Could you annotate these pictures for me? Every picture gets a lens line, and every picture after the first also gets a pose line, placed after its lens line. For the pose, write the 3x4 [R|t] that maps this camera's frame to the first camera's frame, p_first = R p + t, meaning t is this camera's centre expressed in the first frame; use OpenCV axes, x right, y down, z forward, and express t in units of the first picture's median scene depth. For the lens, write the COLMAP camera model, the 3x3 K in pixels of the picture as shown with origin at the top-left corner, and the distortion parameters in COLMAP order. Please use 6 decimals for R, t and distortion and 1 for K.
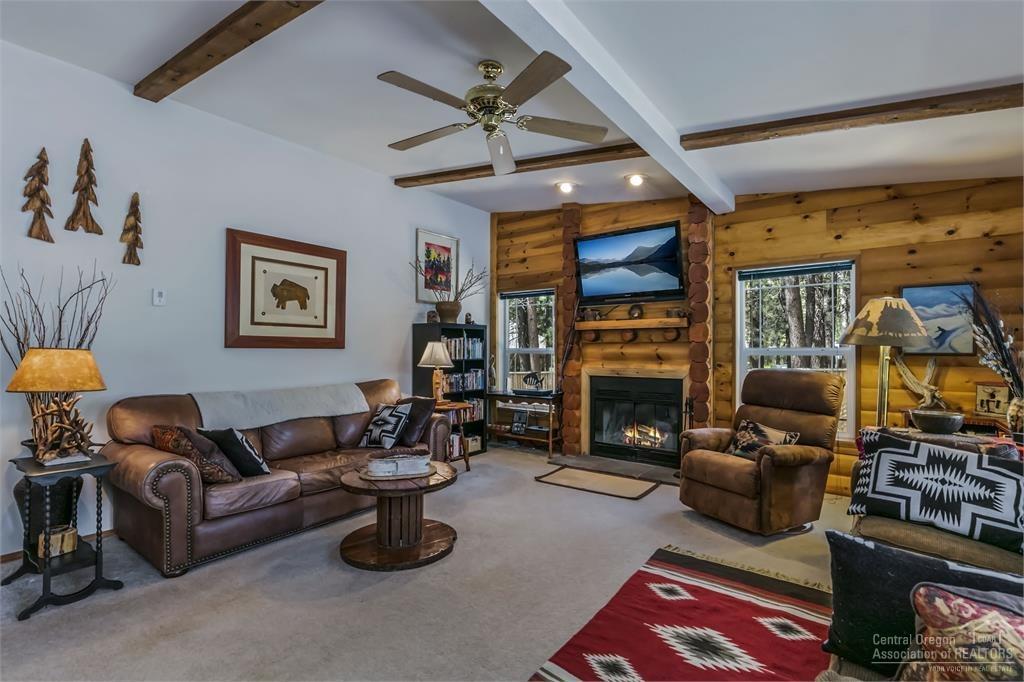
lens RADIAL K [[462.3, 0, 517.9], [0, 462.3, 348.9], [0, 0, 1]] dist [0.001897, -0.000249]
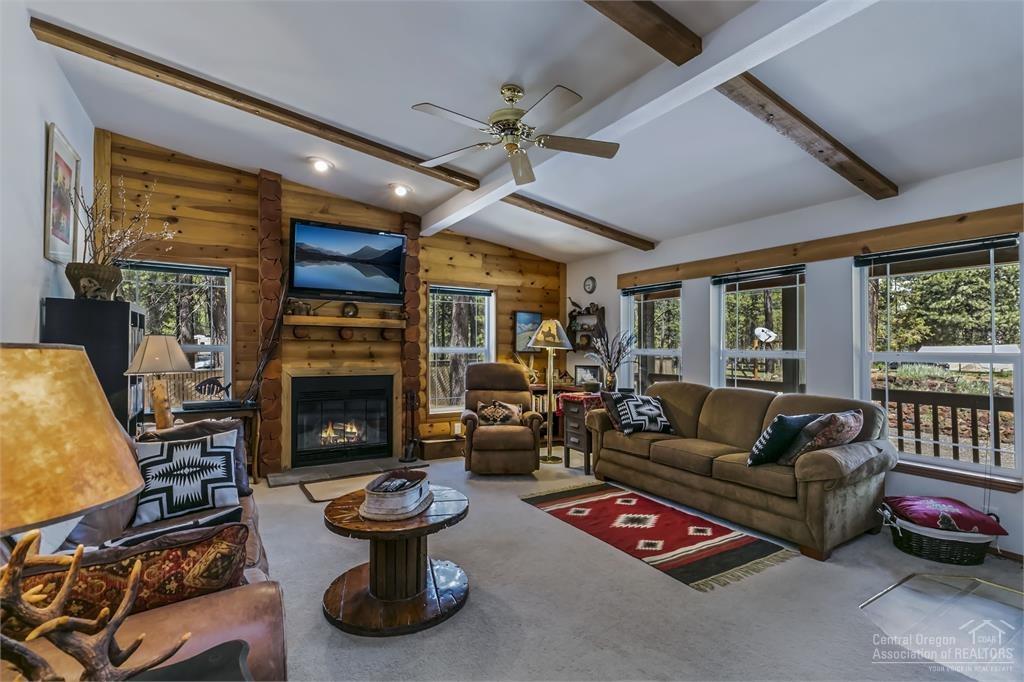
lens RADIAL K [[462.3, 0, 517.8], [0, 462.3, 339.8], [0, 0, 1]] dist [0.001897, -0.000249]
pose [[0.361794, 0.021306, 0.932015, -0.588532], [-0.012143, 0.999762, -0.018141, -0.002388], [-0.932179, -0.004755, 0.361966, 0.328170]]
